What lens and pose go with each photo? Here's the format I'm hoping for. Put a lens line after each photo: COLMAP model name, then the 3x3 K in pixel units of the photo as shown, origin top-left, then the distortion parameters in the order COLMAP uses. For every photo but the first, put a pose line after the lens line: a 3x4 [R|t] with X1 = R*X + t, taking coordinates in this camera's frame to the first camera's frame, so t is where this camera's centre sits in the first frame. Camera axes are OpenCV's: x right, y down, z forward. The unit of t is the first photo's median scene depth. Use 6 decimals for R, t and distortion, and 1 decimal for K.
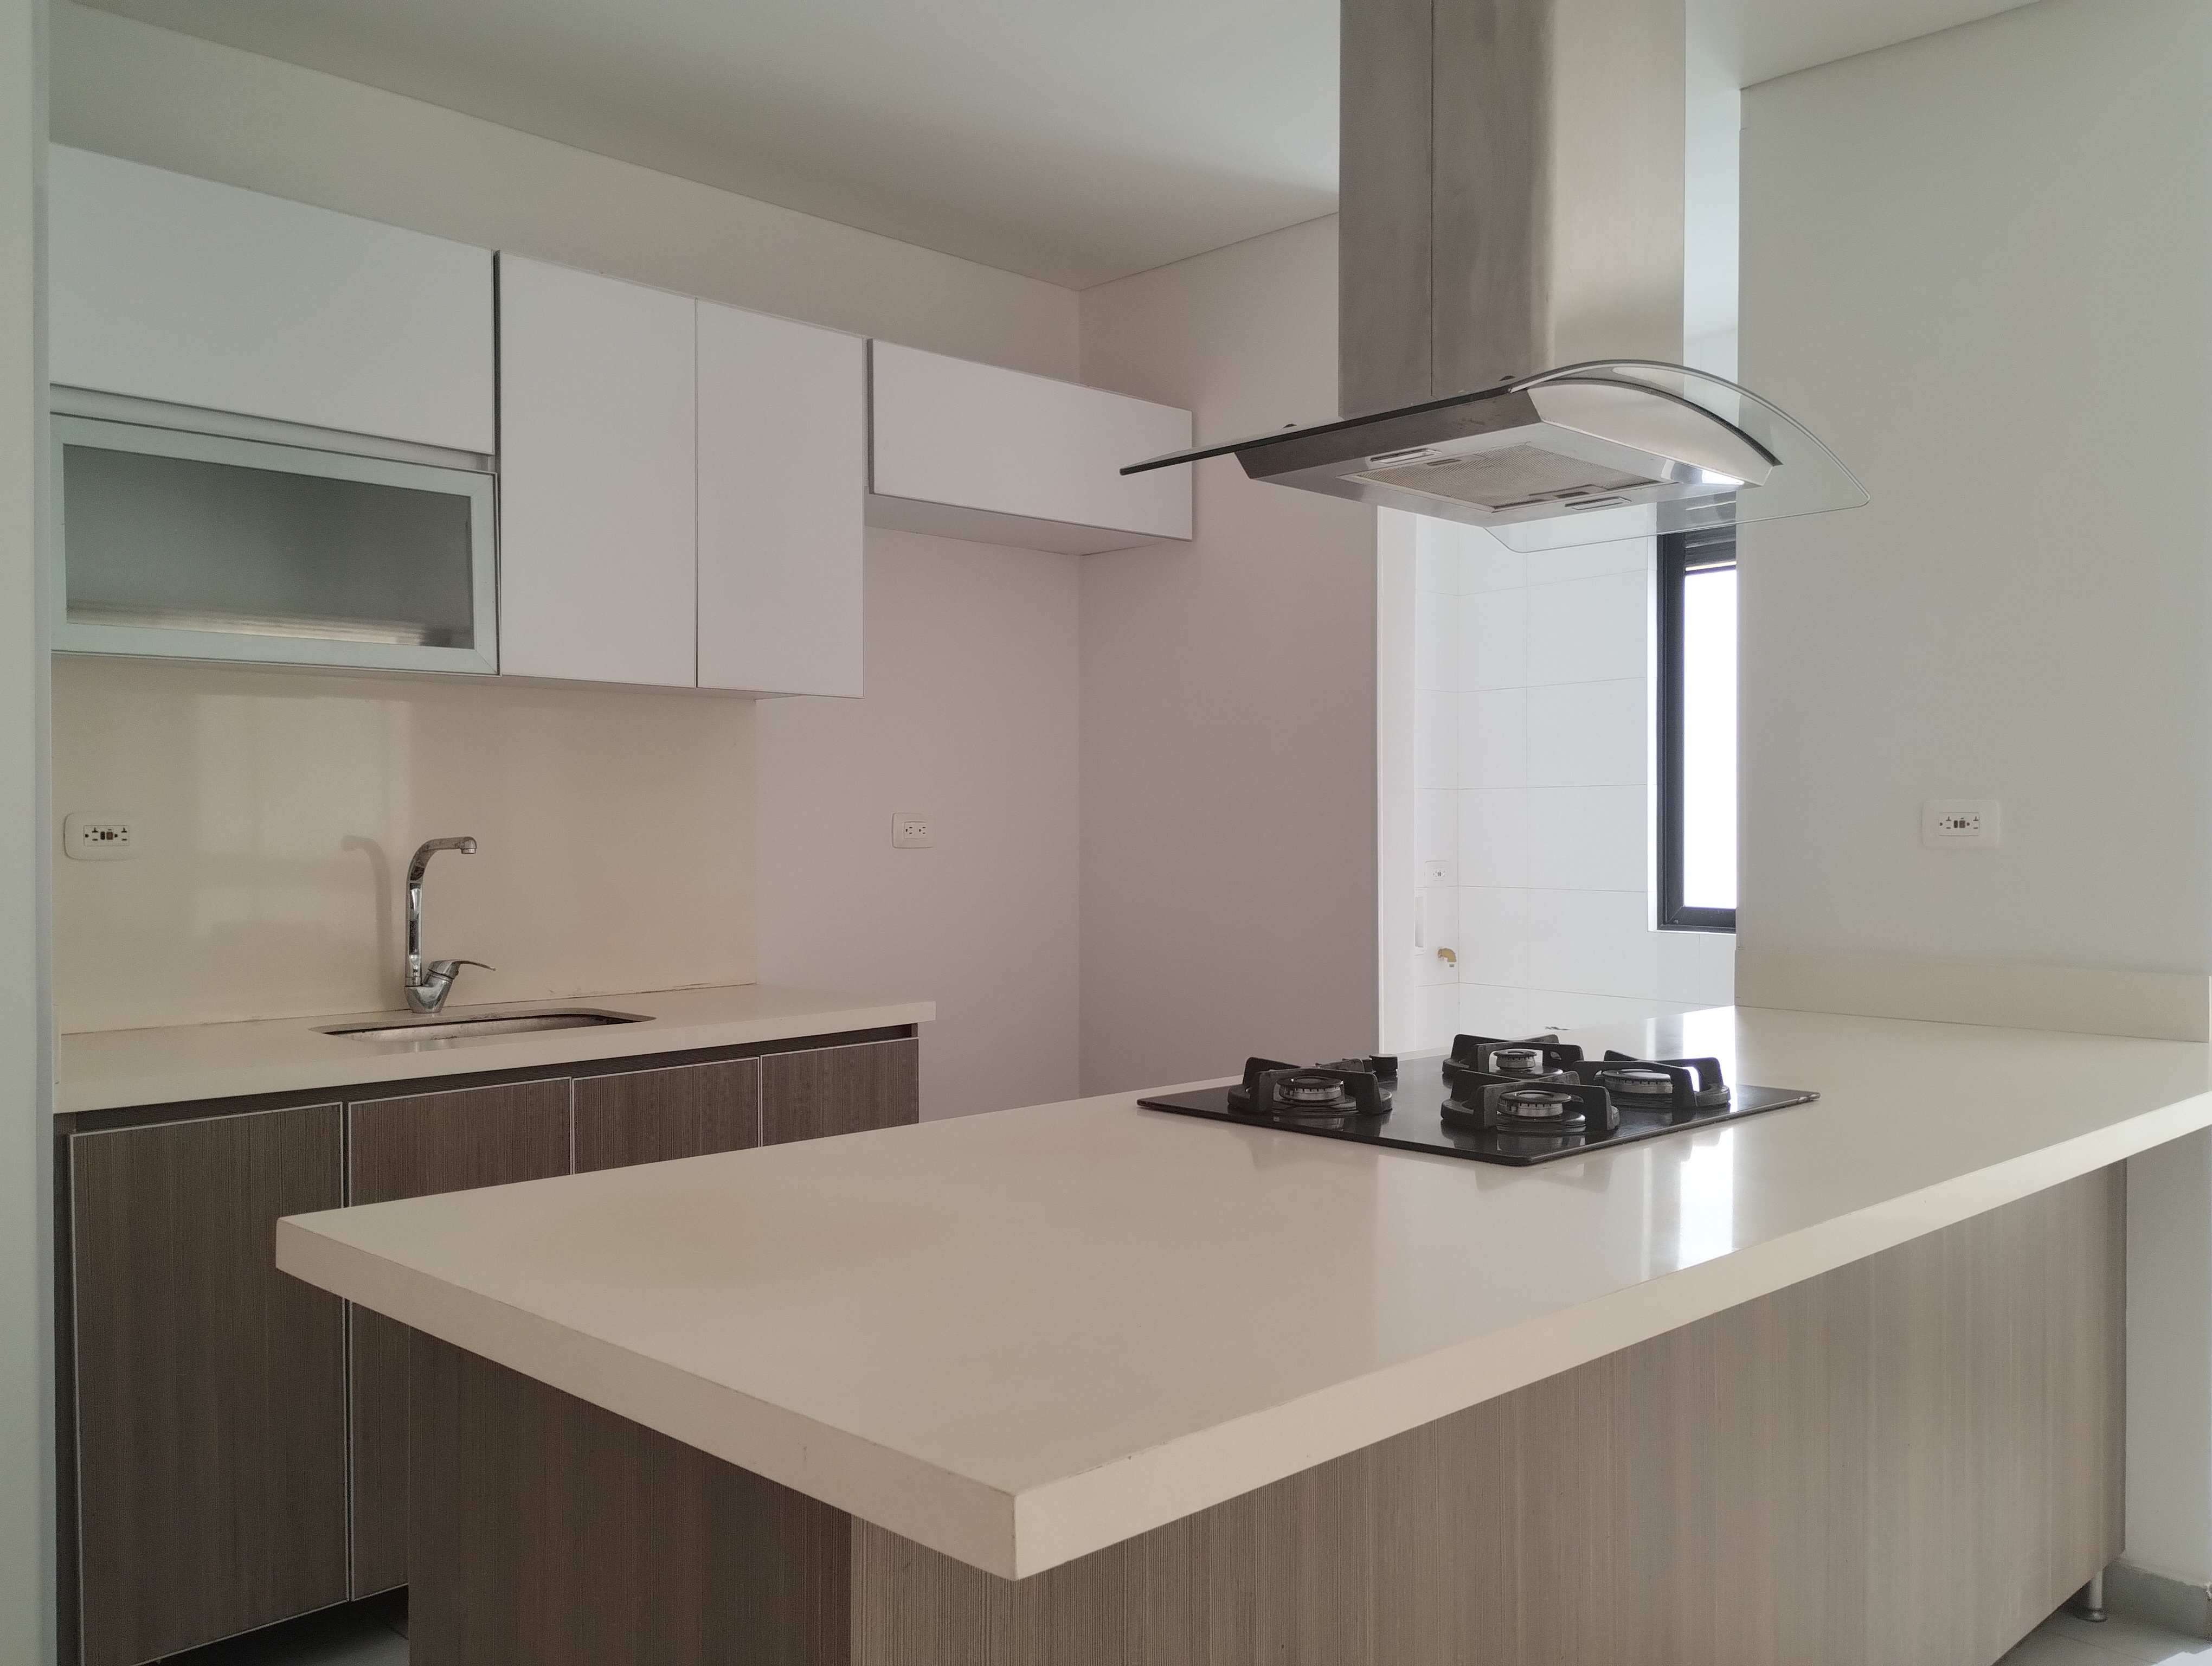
lens RADIAL K [[1881.1, 0, 1106.0], [0, 1881.1, 833.0], [0, 0, 1]] dist [-0.013691, -0.012120]
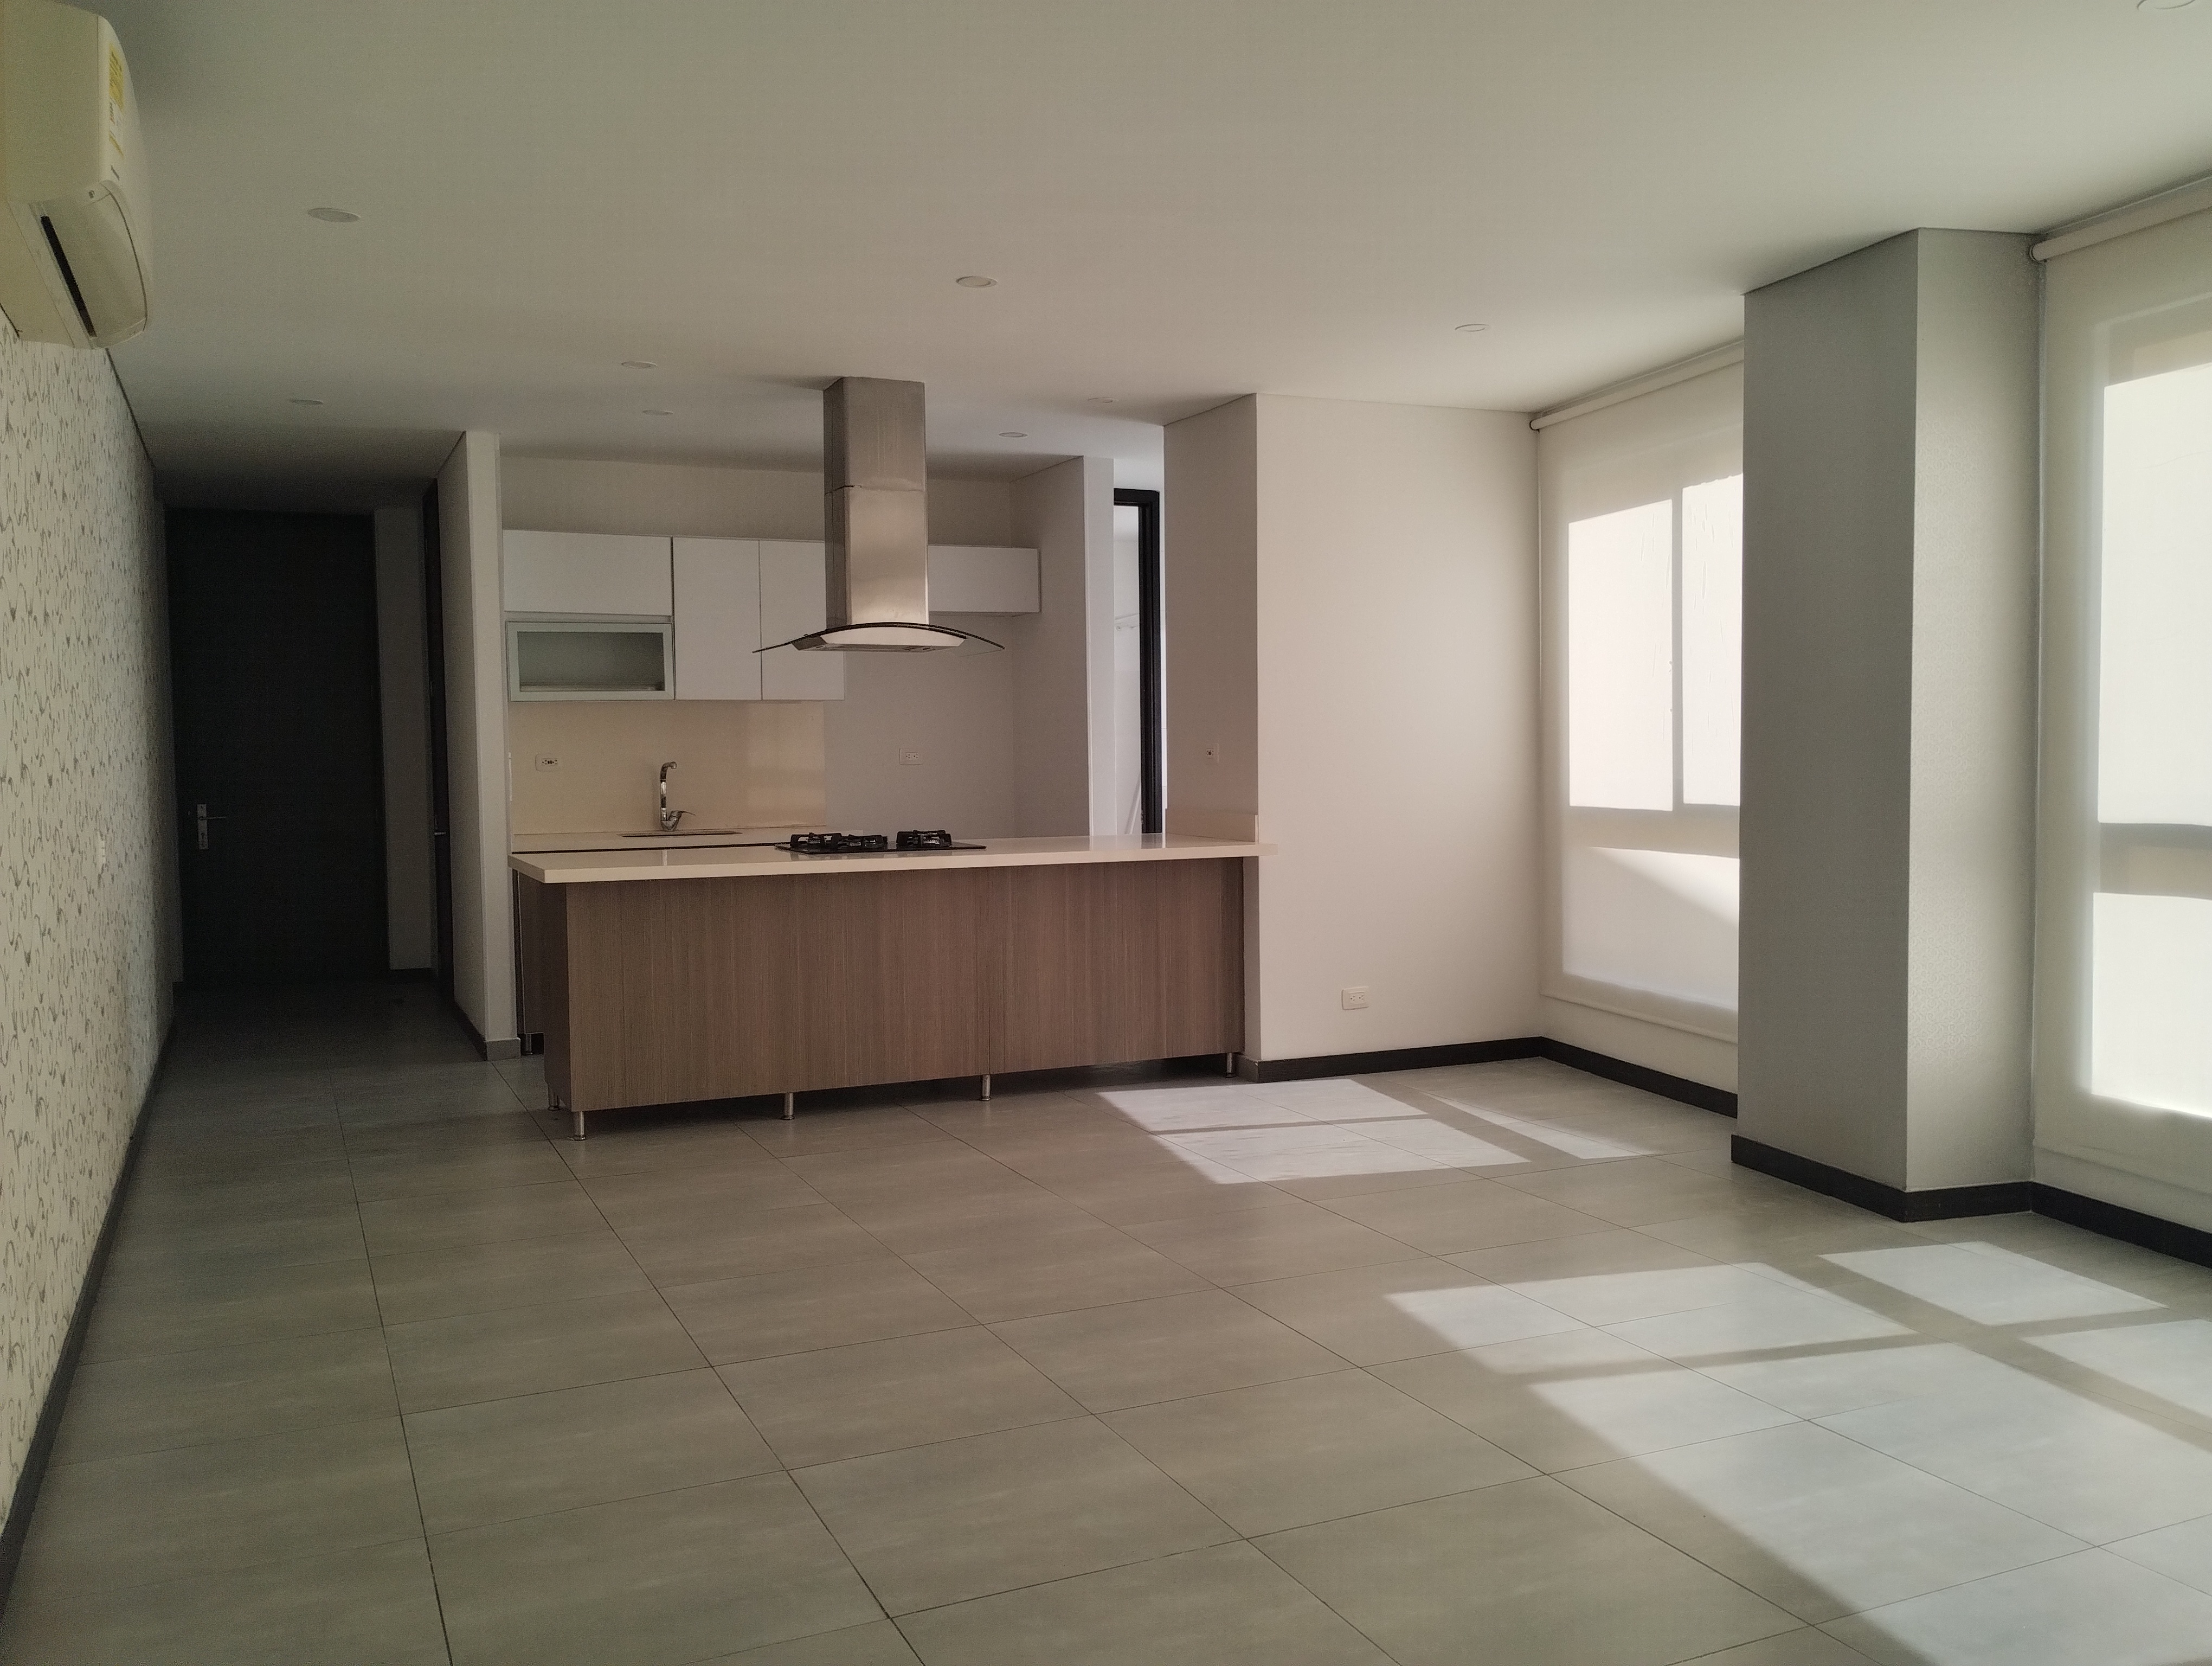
lens RADIAL K [[1881.1, 0, 1106.0], [0, 1881.1, 833.0], [0, 0, 1]] dist [-0.013691, -0.012120]
pose [[0.934111, 0.009937, -0.356845, 1.181372], [0.005429, 0.999101, 0.042035, -0.005686], [0.356942, -0.041202, 0.933217, -1.247643]]
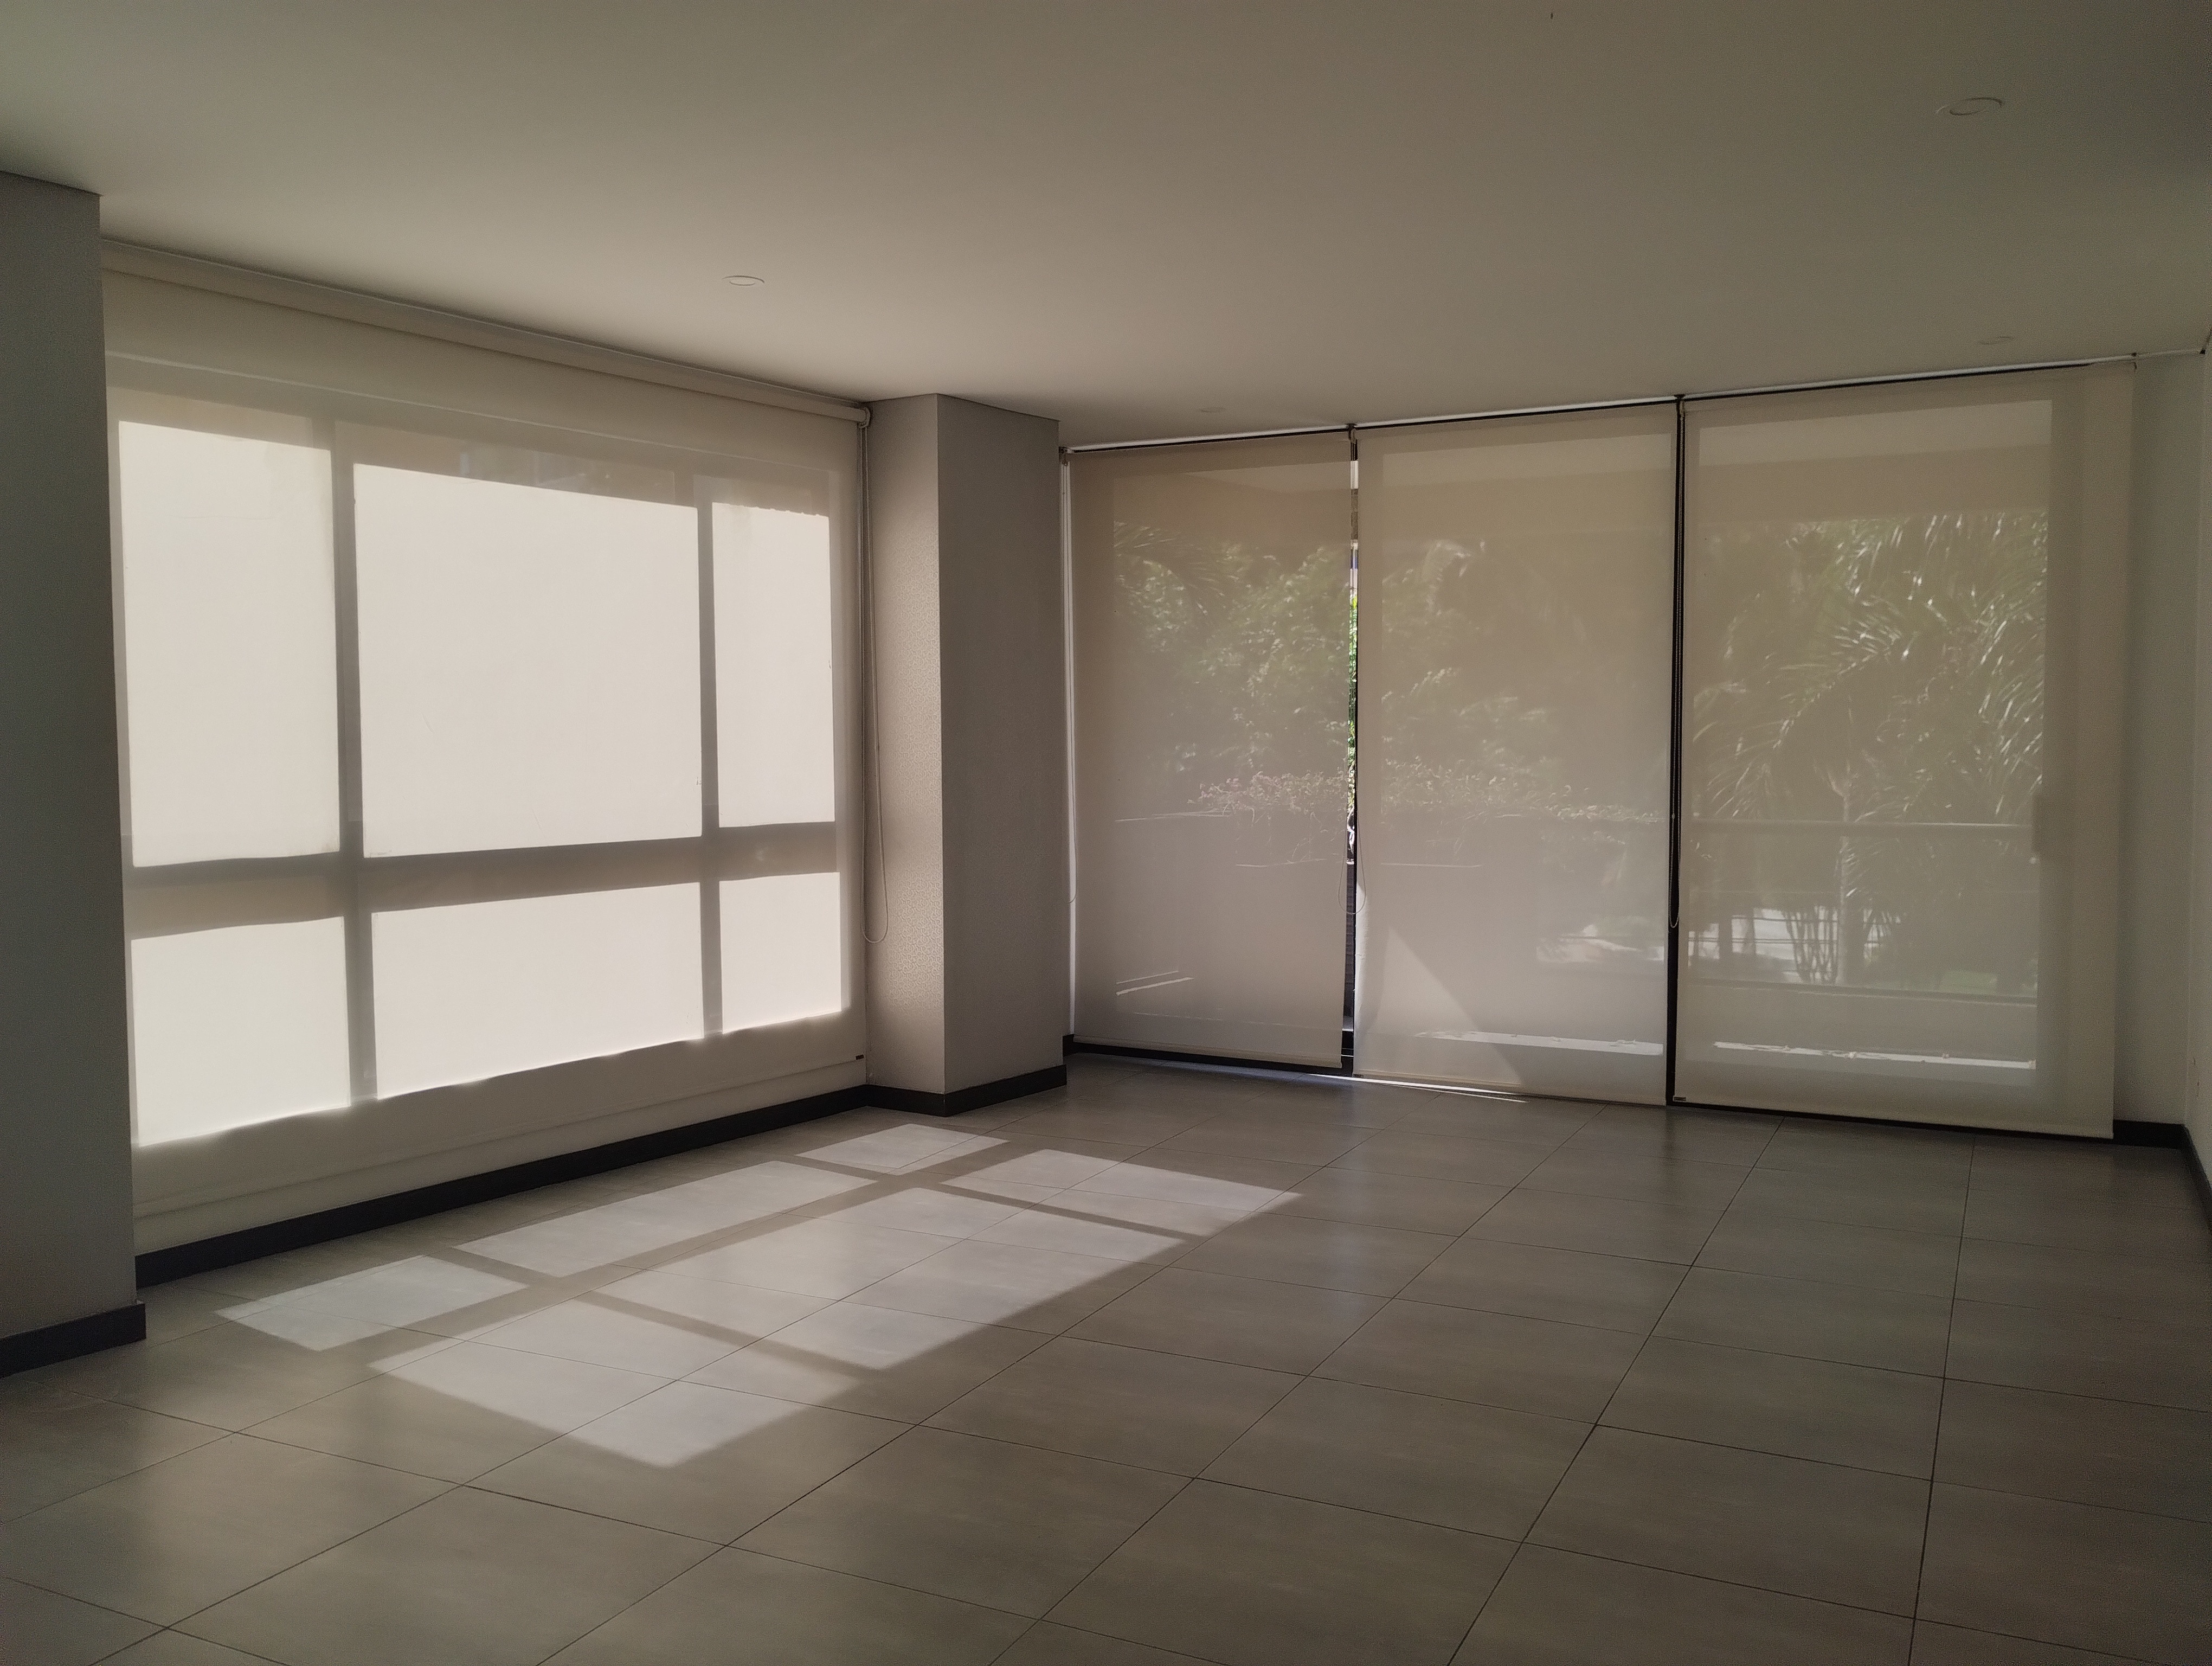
lens RADIAL K [[1881.1, 0, 1106.0], [0, 1881.1, 833.0], [0, 0, 1]] dist [-0.013691, -0.012120]
pose [[-0.315736, -0.047297, 0.947667, -1.576065], [0.026813, 0.997913, 0.058738, -0.064928], [-0.948468, 0.043955, -0.313809, 1.556272]]
